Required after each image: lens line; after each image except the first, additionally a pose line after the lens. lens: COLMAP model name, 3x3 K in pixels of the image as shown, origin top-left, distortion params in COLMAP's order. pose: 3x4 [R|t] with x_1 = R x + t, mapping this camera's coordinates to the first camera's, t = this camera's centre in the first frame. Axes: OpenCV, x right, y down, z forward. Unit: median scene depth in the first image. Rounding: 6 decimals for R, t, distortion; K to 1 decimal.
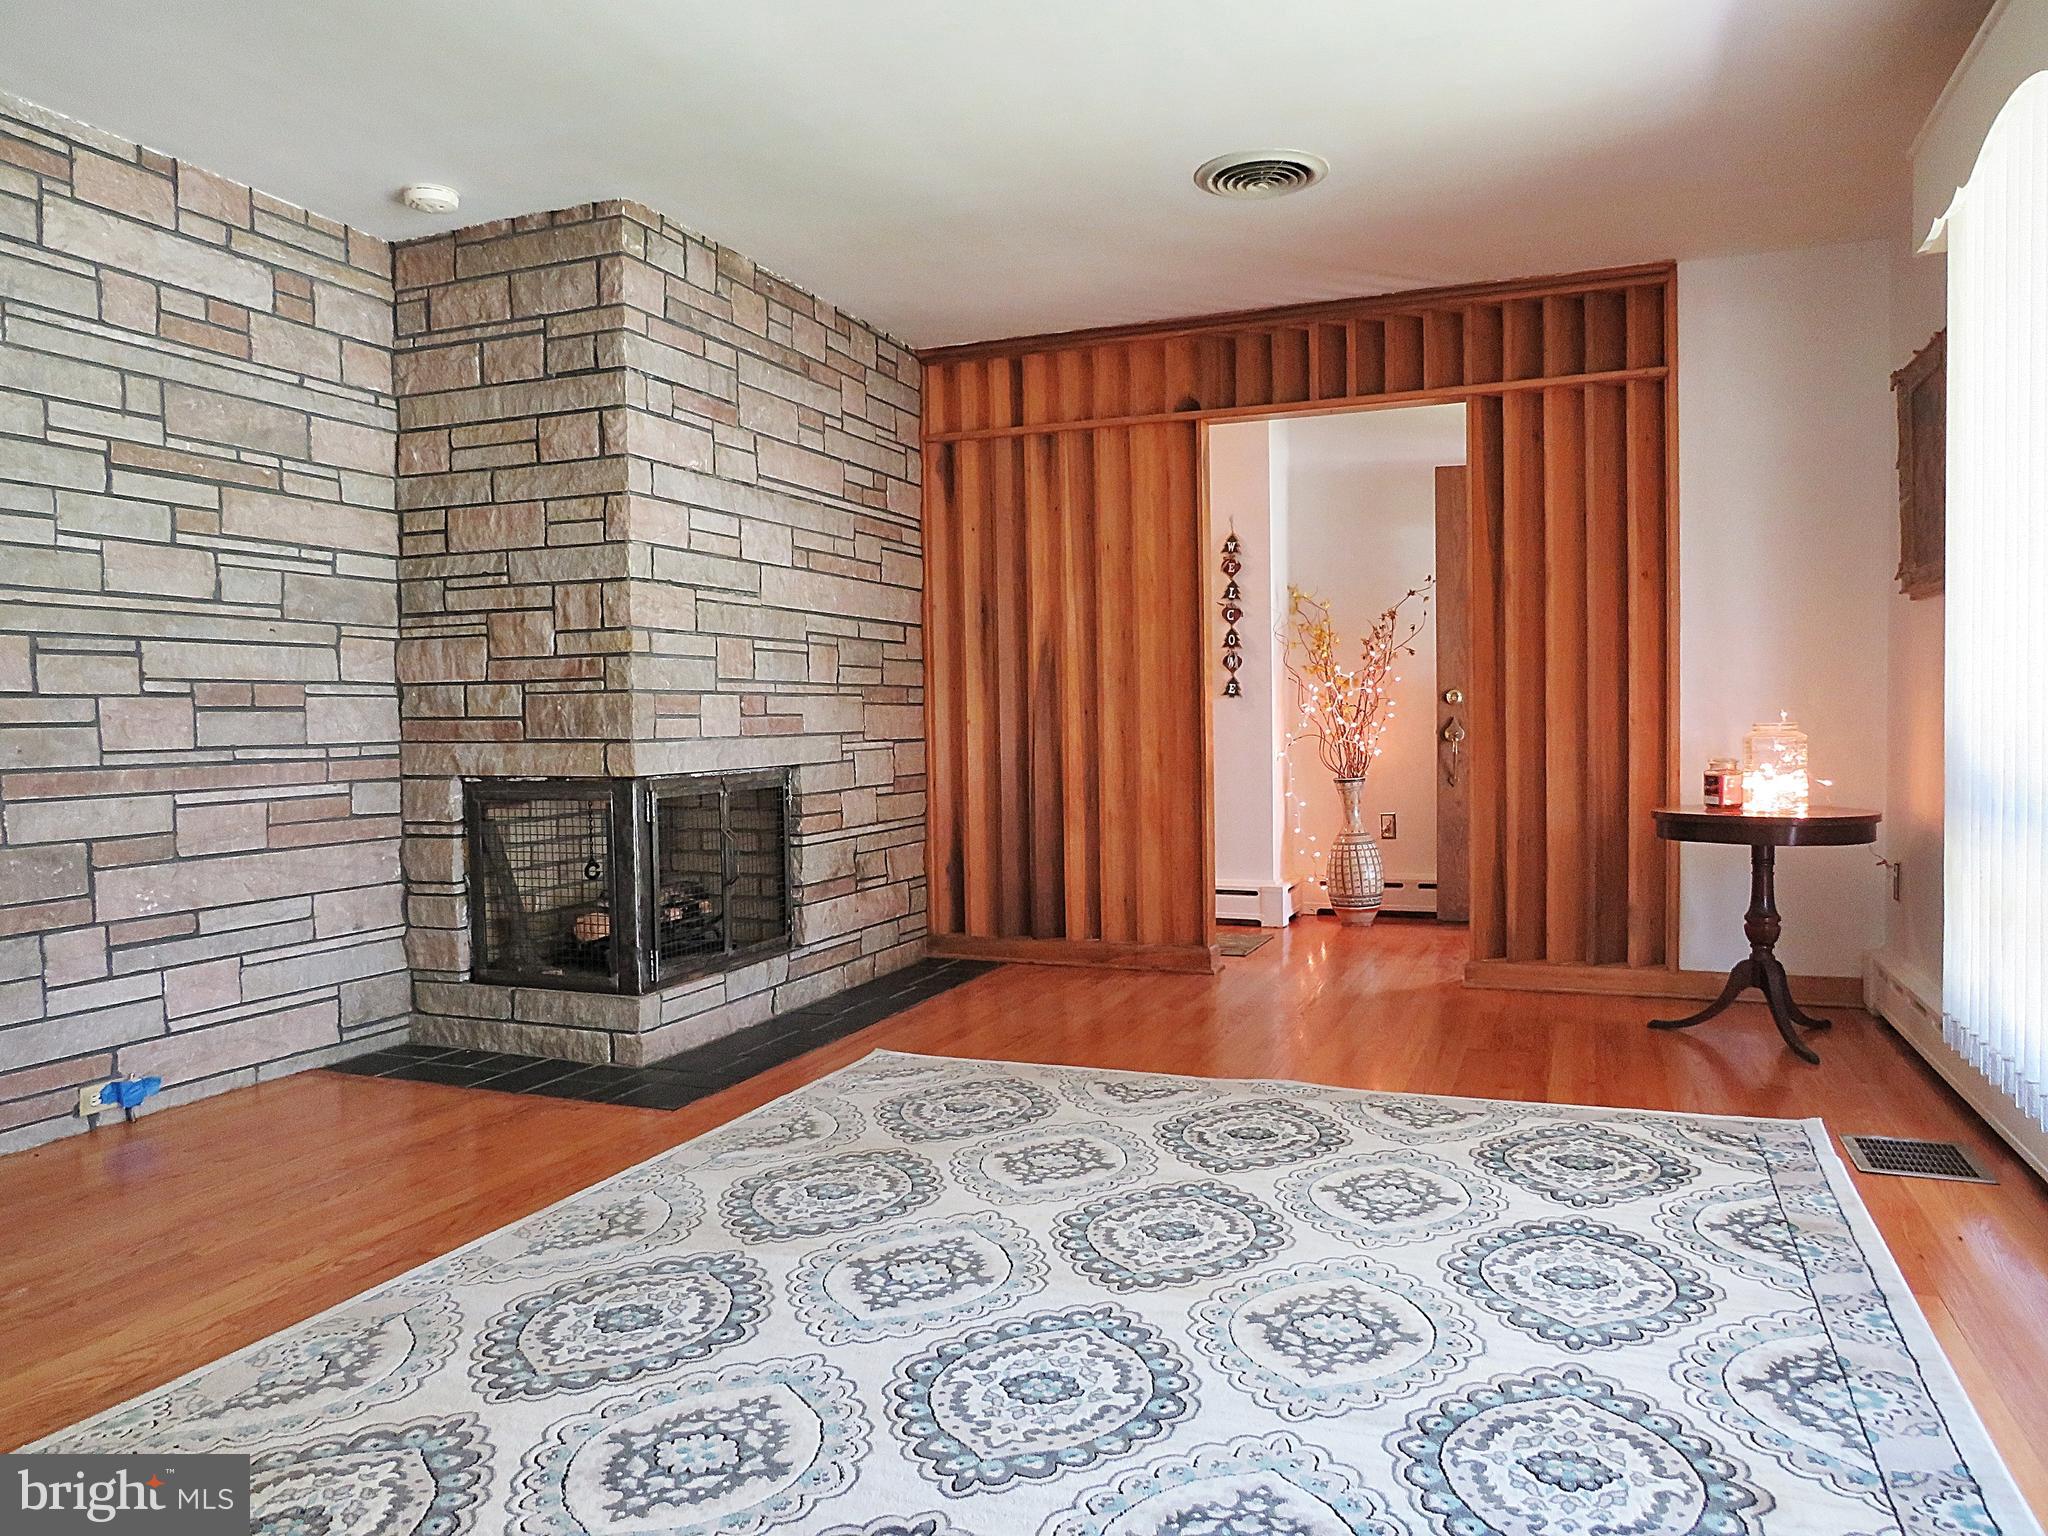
lens RADIAL K [[1442.7, 0, 1004.1], [0, 1442.7, 783.8], [0, 0, 1]] dist [-0.038397, 0.023062]
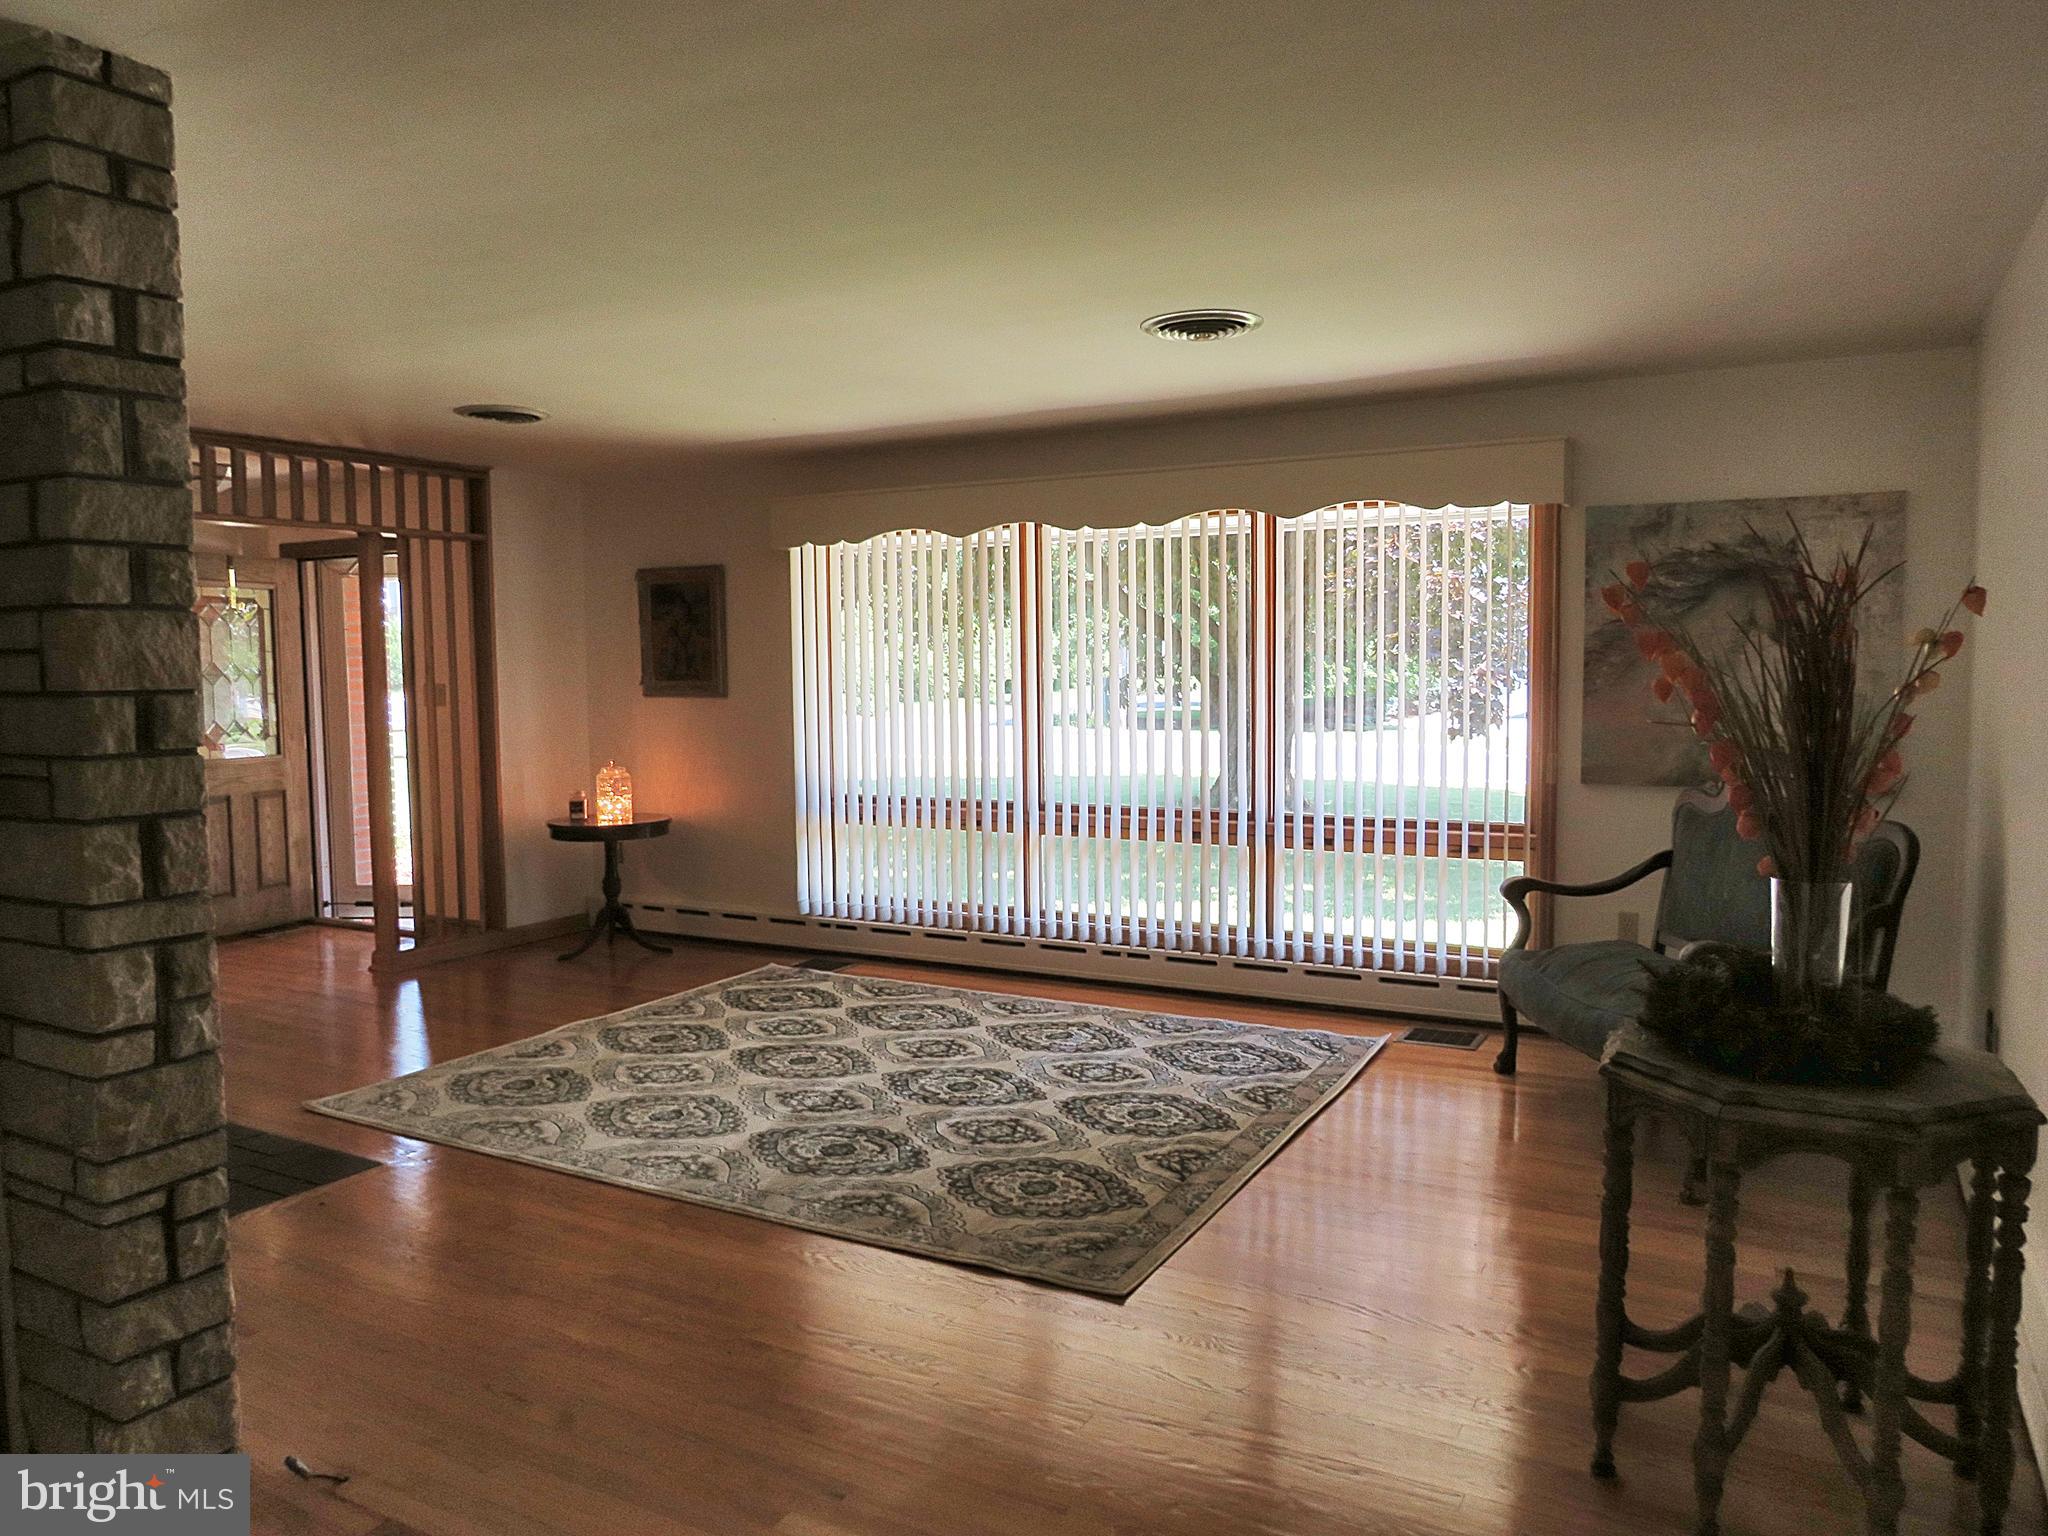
lens RADIAL K [[1442.7, 0, 1025.6], [0, 1442.7, 762.1], [0, 0, 1]] dist [-0.038397, 0.023062]
pose [[0.128029, -0.055032, 0.990242, -1.158291], [0.055751, 0.997280, 0.048215, -0.109616], [-0.990202, 0.049034, 0.130749, 0.289070]]
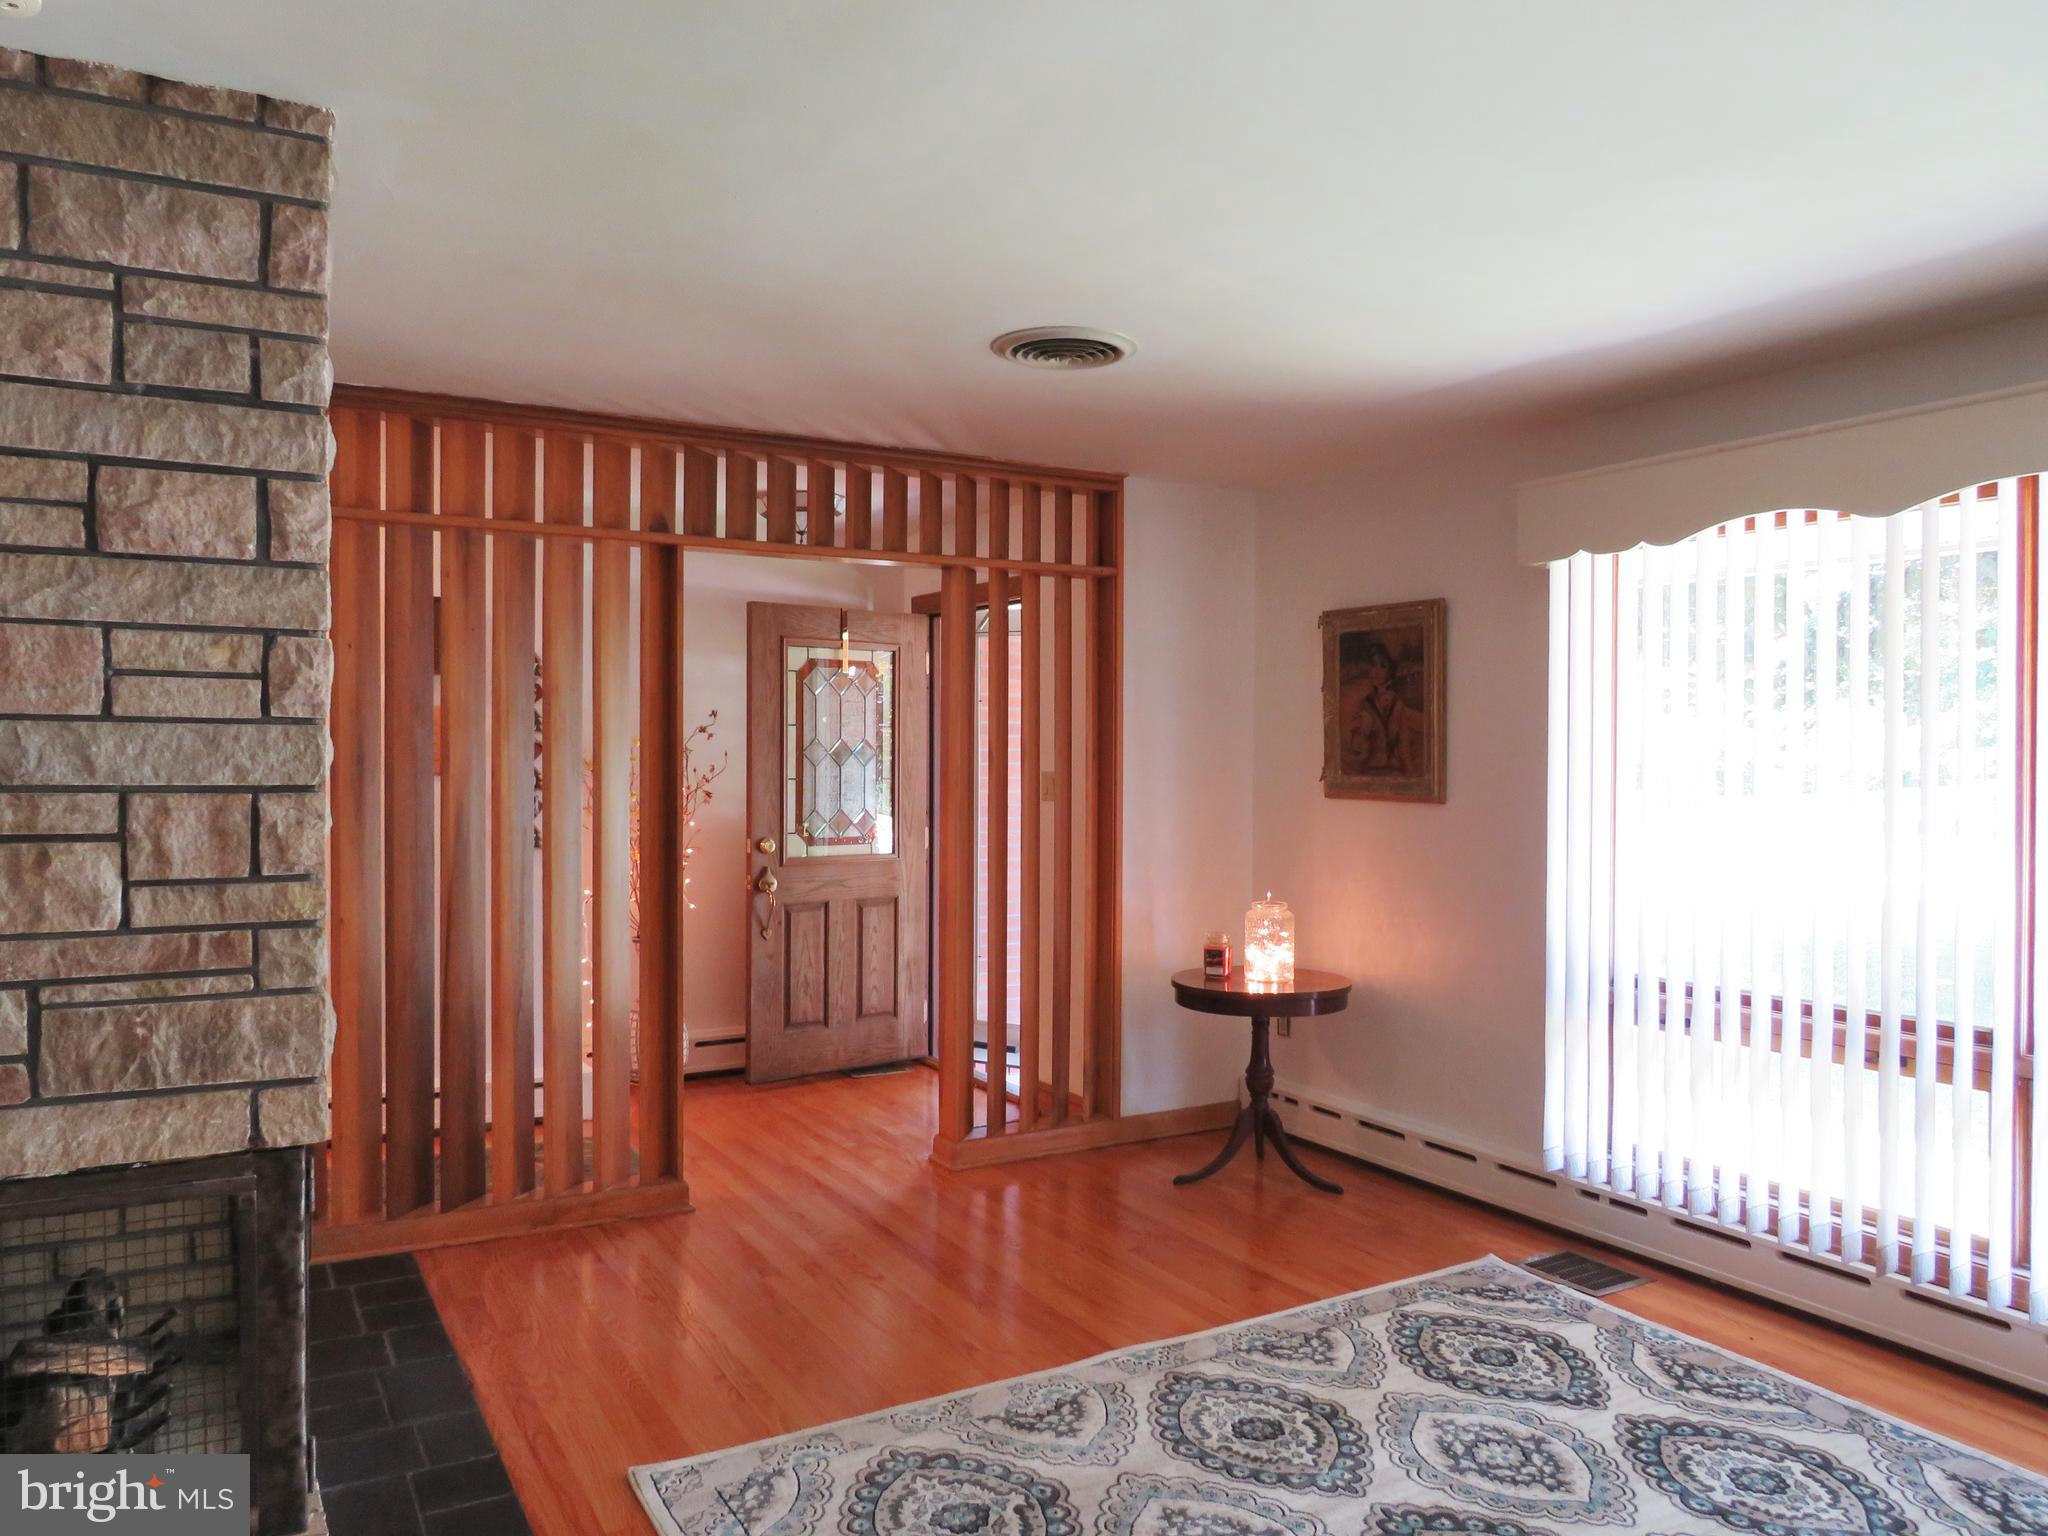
lens RADIAL K [[1442.7, 0, 1029.2], [0, 1442.7, 768.7], [0, 0, 1]] dist [-0.038397, 0.023062]
pose [[0.615588, 0.007869, 0.788029, -0.527105], [0.023429, 0.999325, -0.028281, -0.127745], [-0.787720, 0.035872, 0.614988, 0.443540]]
